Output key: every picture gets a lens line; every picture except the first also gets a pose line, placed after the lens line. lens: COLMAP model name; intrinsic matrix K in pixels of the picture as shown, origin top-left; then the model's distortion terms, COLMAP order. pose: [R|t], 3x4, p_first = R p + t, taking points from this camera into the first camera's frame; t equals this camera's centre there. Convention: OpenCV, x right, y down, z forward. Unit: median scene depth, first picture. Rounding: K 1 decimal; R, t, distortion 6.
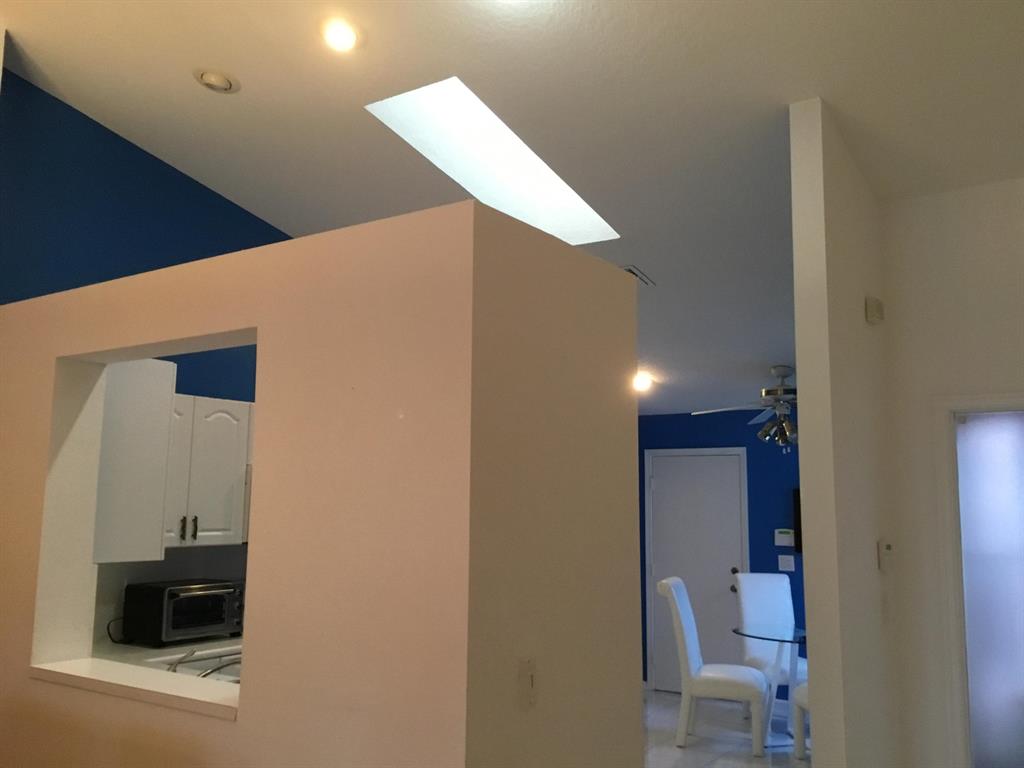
lens RADIAL K [[901.4, 0, 512.0], [0, 901.4, 384.0], [0, 0, 1]] dist [0.127623, -0.213566]
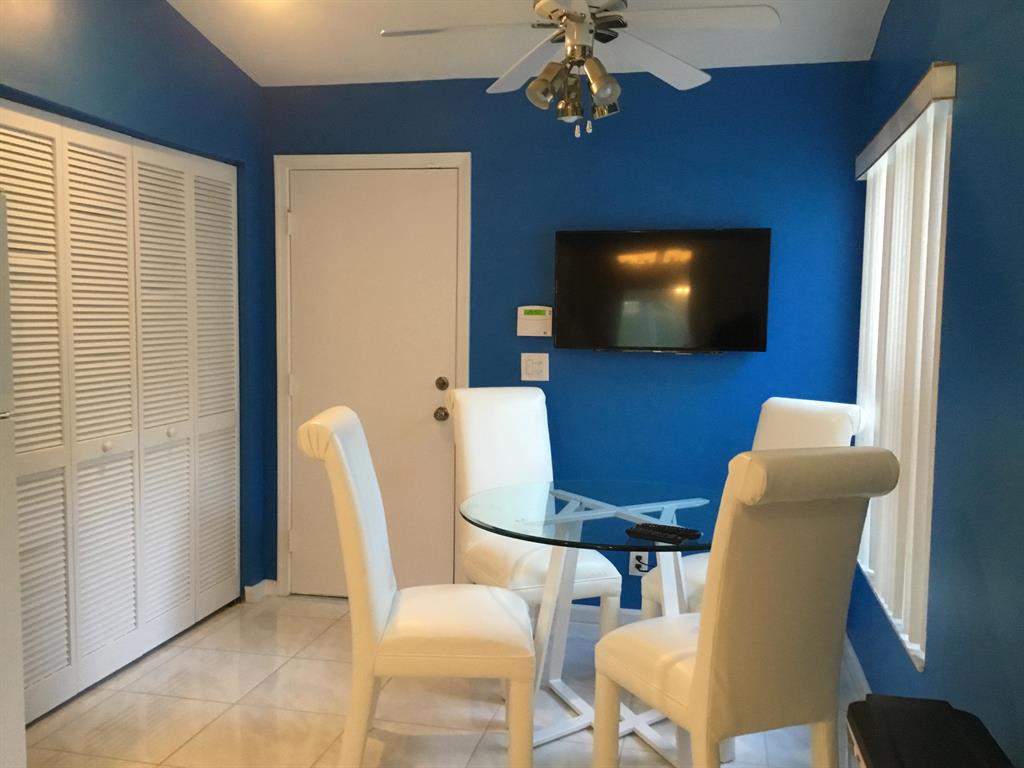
lens RADIAL K [[901.4, 0, 512.0], [0, 901.4, 384.0], [0, 0, 1]] dist [0.127623, -0.213566]
pose [[0.924396, -0.032384, 0.380056, 0.081877], [-0.051480, 0.976681, 0.208434, 0.095632], [-0.377943, -0.212241, 0.901173, 0.524589]]
